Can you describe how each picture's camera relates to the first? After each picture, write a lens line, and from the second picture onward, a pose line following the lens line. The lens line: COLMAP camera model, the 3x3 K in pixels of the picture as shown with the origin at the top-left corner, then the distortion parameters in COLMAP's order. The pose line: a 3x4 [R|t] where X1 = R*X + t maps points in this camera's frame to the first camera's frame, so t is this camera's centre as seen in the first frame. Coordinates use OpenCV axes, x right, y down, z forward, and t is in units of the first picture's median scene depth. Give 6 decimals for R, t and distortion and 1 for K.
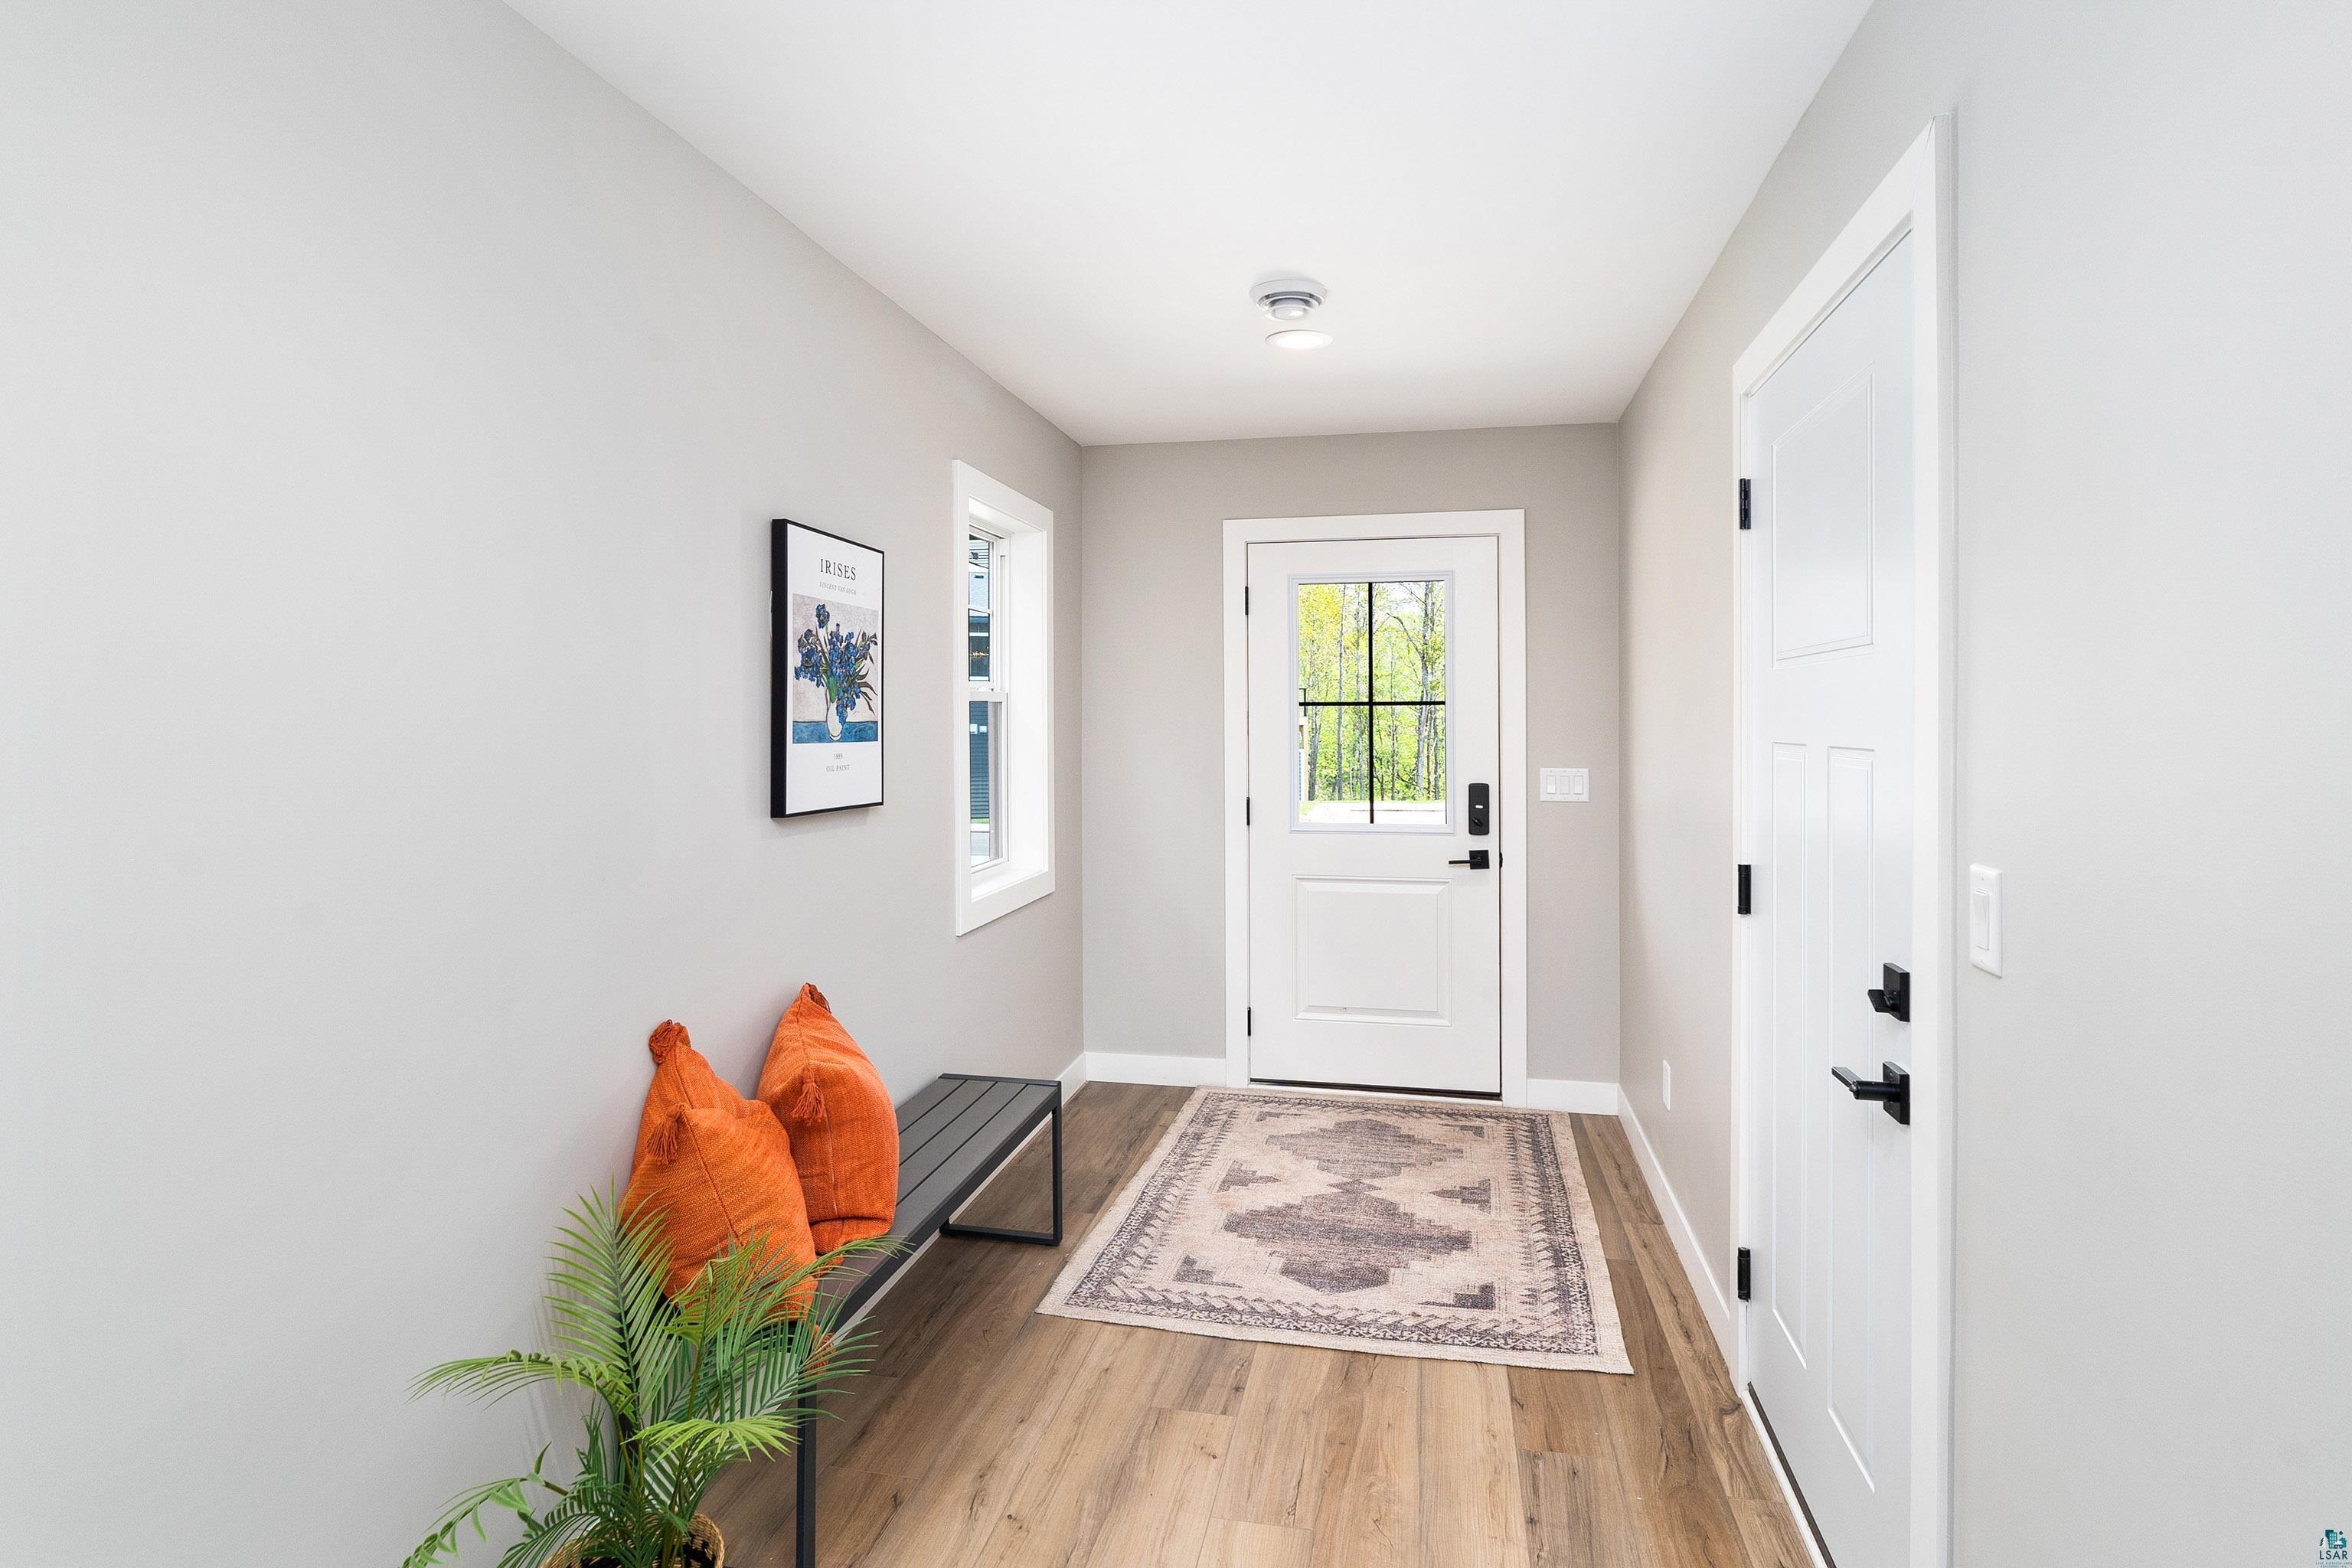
lens RADIAL K [[1219.9, 0, 1169.2], [0, 1219.9, 733.5], [0, 0, 1]] dist [-0.000666, 0.000000]
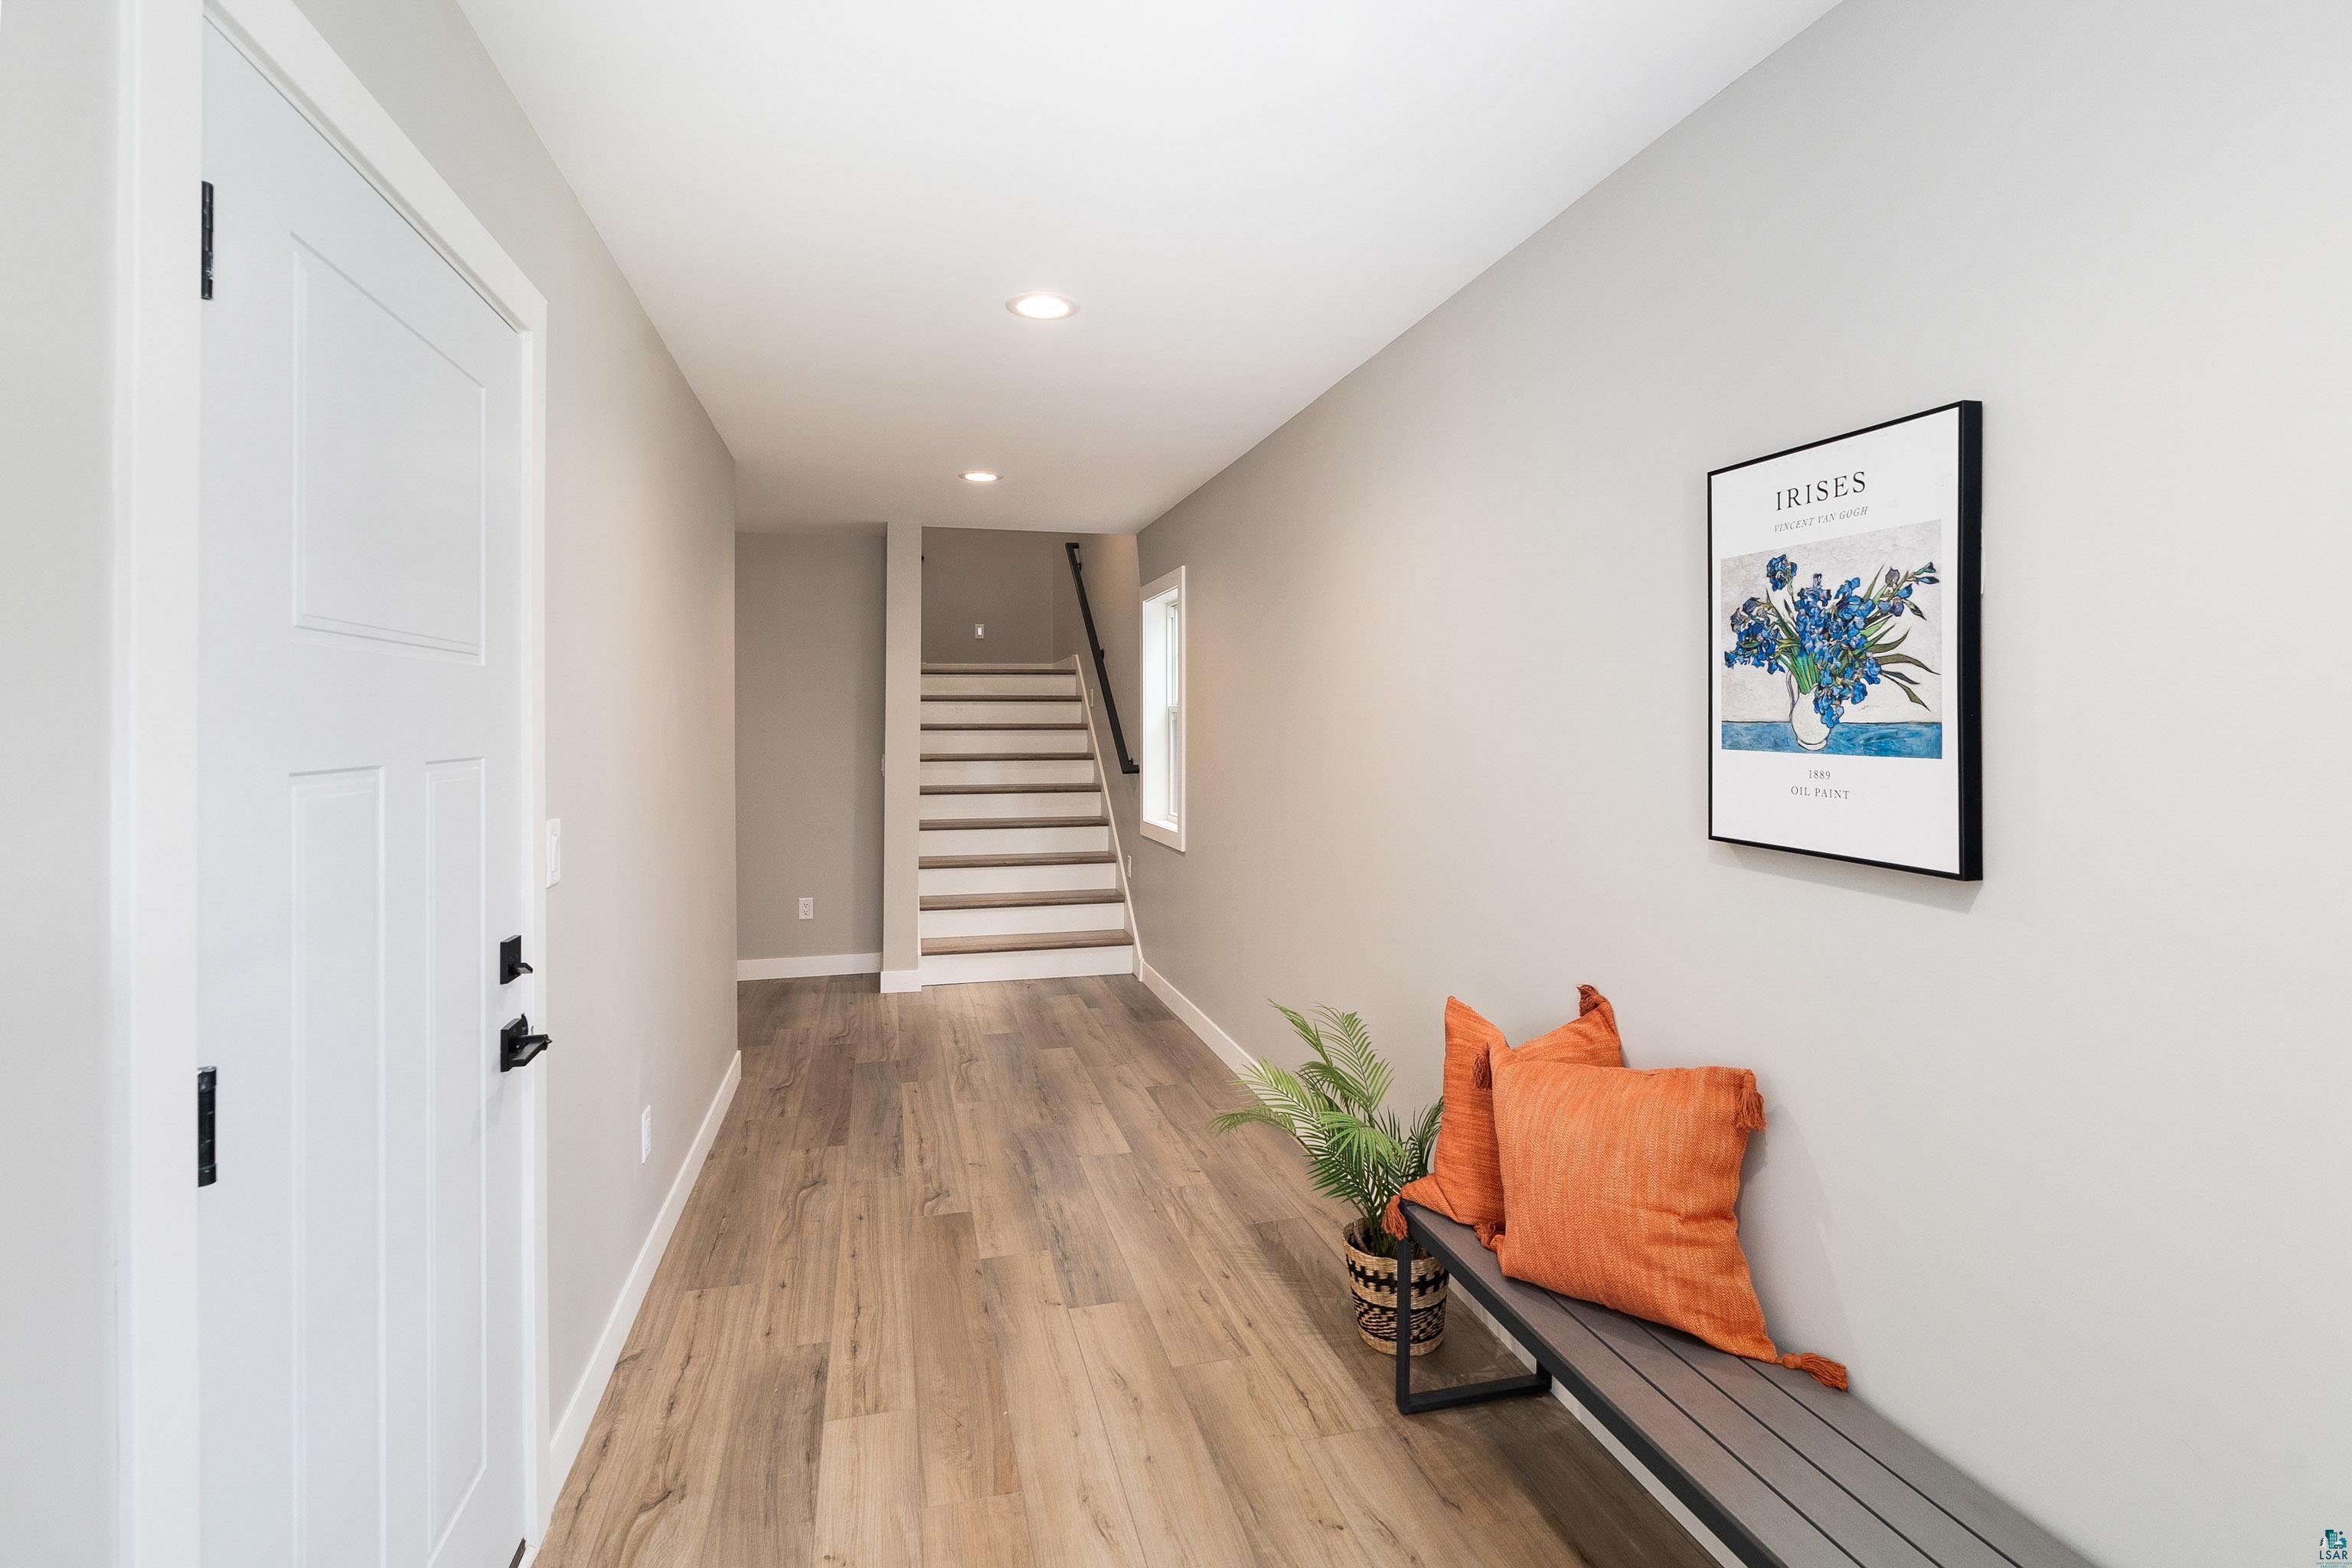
lens RADIAL K [[1151.0, 0, 1179.7], [0, 1151.0, 705.3], [0, 0, 1]] dist [0.001382, 0.000105]
pose [[-0.898919, 0.002714, -0.438105, 0.321926], [0.001962, 0.999996, 0.002169, -0.021620], [0.438109, 0.001090, -0.898921, 1.457477]]
